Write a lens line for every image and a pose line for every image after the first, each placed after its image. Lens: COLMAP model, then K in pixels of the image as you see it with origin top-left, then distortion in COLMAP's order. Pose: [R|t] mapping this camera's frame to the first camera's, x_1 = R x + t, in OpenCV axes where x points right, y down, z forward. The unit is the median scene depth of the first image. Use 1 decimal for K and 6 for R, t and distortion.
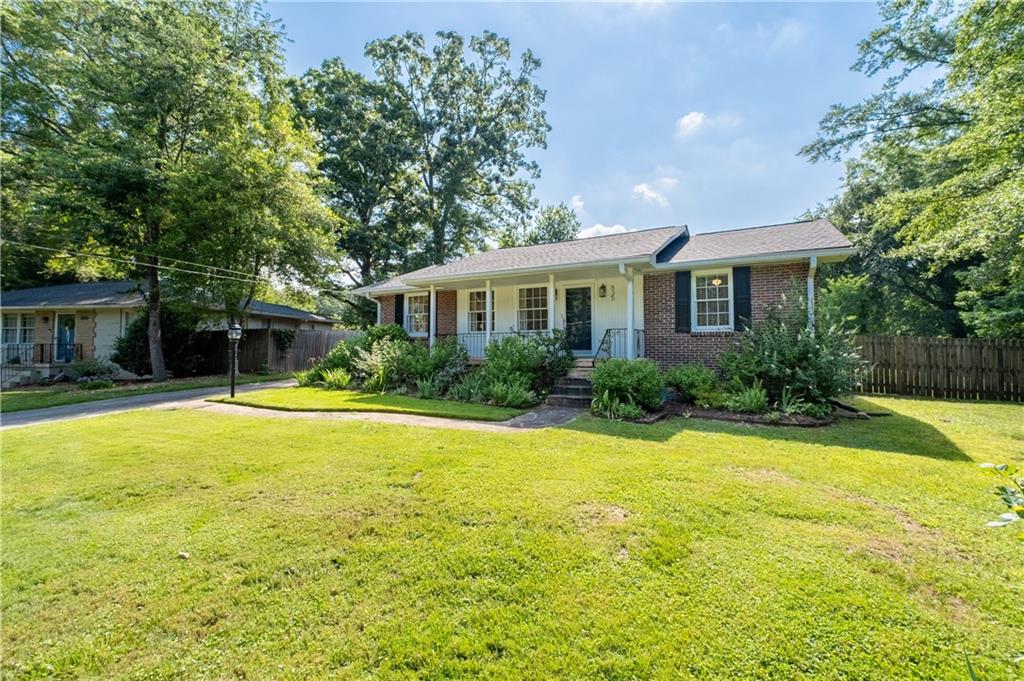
lens RADIAL K [[452.6, 0, 512.0], [0, 452.6, 340.5], [0, 0, 1]] dist [0.001664, 0.000357]
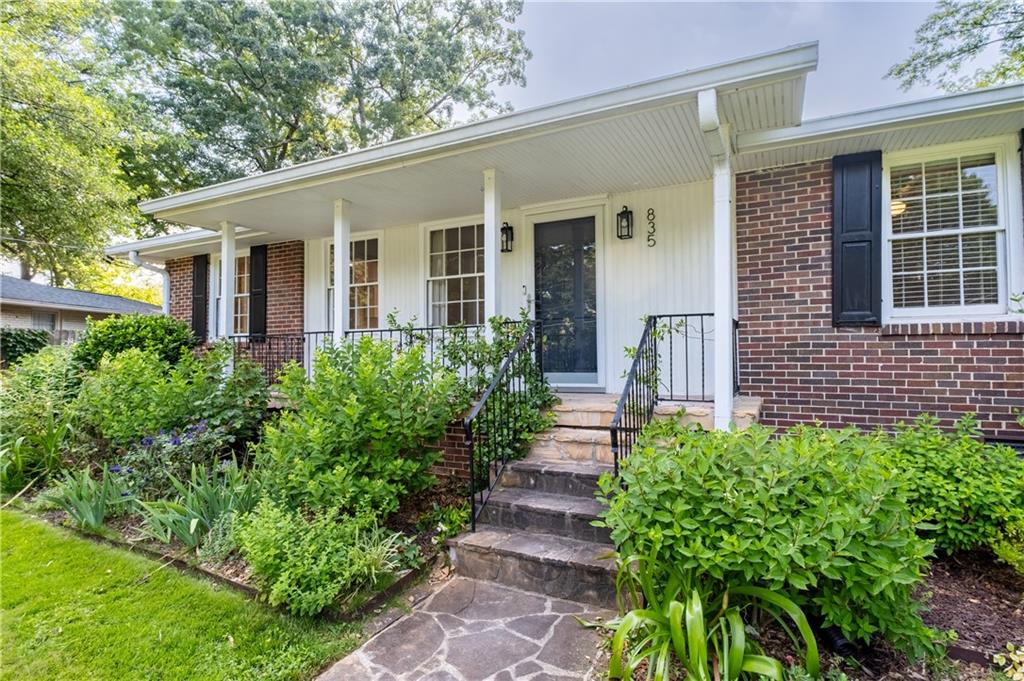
lens RADIAL K [[528.1, 0, 512.0], [0, 528.1, 340.5], [0, 0, 1]] dist [-0.001952, -0.000671]
pose [[0.999453, -0.003226, 0.032925, 0.088114], [0.003670, 0.999903, -0.013426, -0.001891], [-0.032878, 0.013540, 0.999368, 0.554979]]
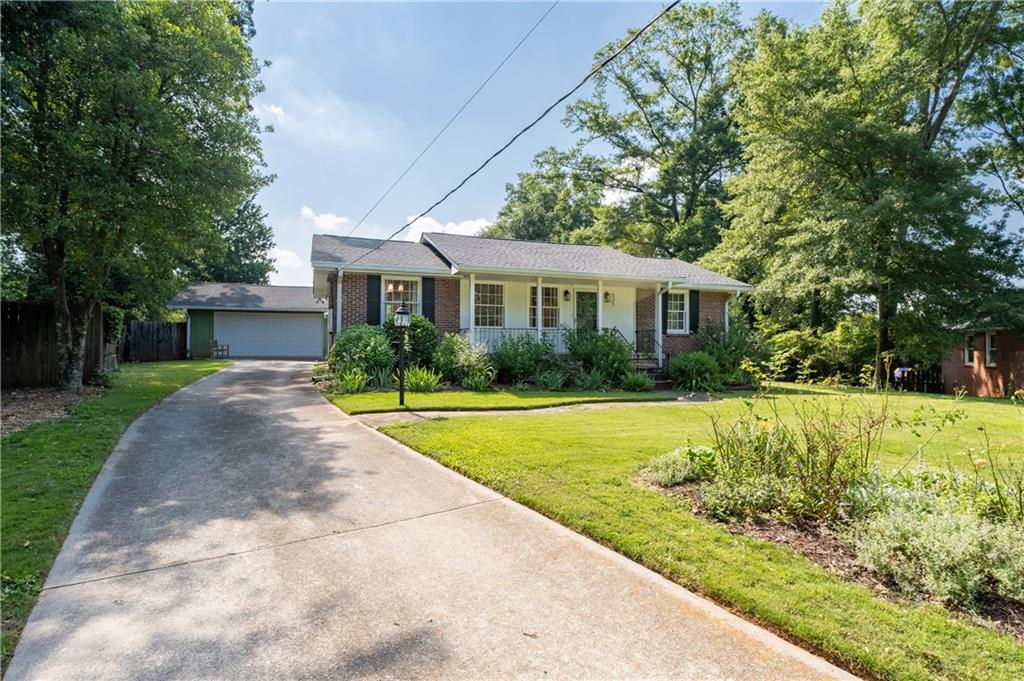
lens RADIAL K [[556.7, 0, 512.0], [0, 556.7, 340.5], [0, 0, 1]] dist [0.000644, 0.000080]
pose [[0.658018, 0.012847, 0.752892, -1.108793], [-0.015872, 0.999869, -0.003189, 0.014468], [-0.752835, -0.009852, 0.658136, 0.211378]]
